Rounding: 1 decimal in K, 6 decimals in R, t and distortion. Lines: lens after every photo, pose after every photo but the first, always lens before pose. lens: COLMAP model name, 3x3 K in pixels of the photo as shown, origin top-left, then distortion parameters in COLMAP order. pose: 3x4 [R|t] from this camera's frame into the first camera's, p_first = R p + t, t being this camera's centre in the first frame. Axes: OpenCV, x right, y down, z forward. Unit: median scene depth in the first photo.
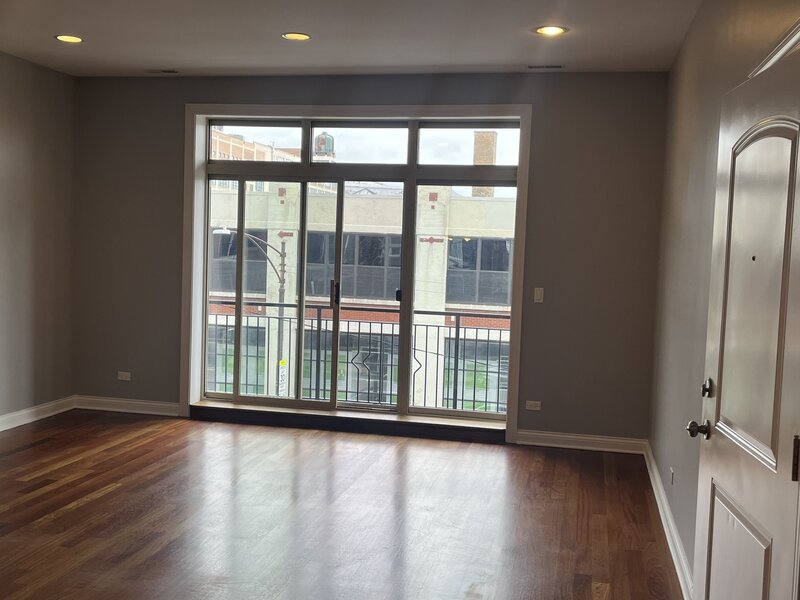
lens RADIAL K [[880.0, 0, 396.8], [0, 880.0, 313.3], [0, 0, 1]] dist [0.077184, -0.135985]
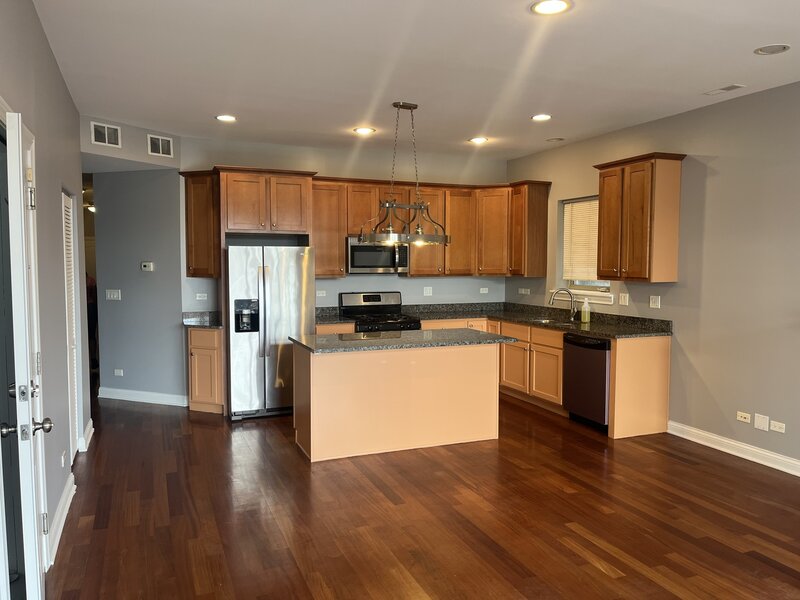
lens RADIAL K [[610.0, 0, 400.0], [0, 610.0, 300.0], [0, 0, 1]] dist [0.064369, -0.072092]
pose [[-0.819994, 0.001133, -0.572370, 0.186433], [-0.074677, 0.991239, 0.108947, -0.063242], [0.567479, 0.132079, -0.812726, 0.822121]]
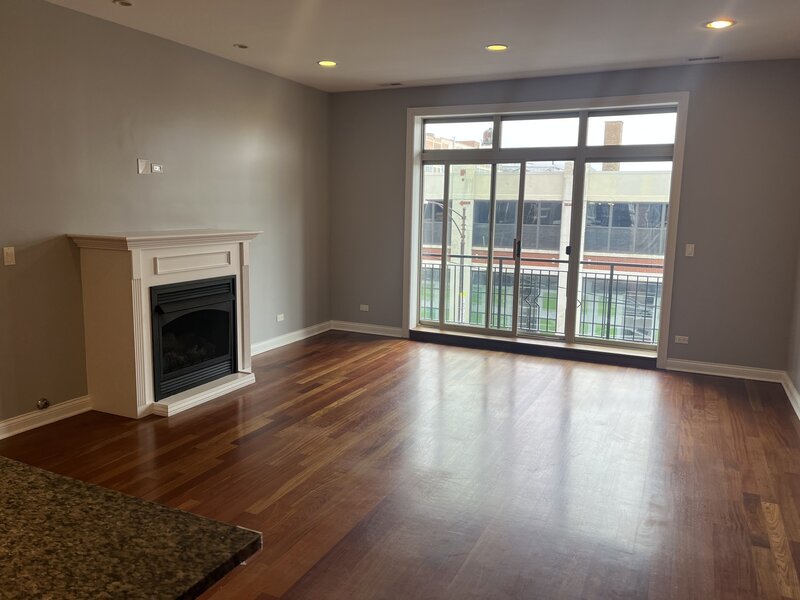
lens RADIAL K [[610.0, 0, 400.0], [0, 610.0, 300.0], [0, 0, 1]] dist [0.064369, -0.072092]
pose [[0.975218, 0.016434, -0.220635, -0.040902], [-0.001074, 0.997578, 0.069556, -0.010661], [0.221243, -0.067595, 0.972873, 0.073159]]
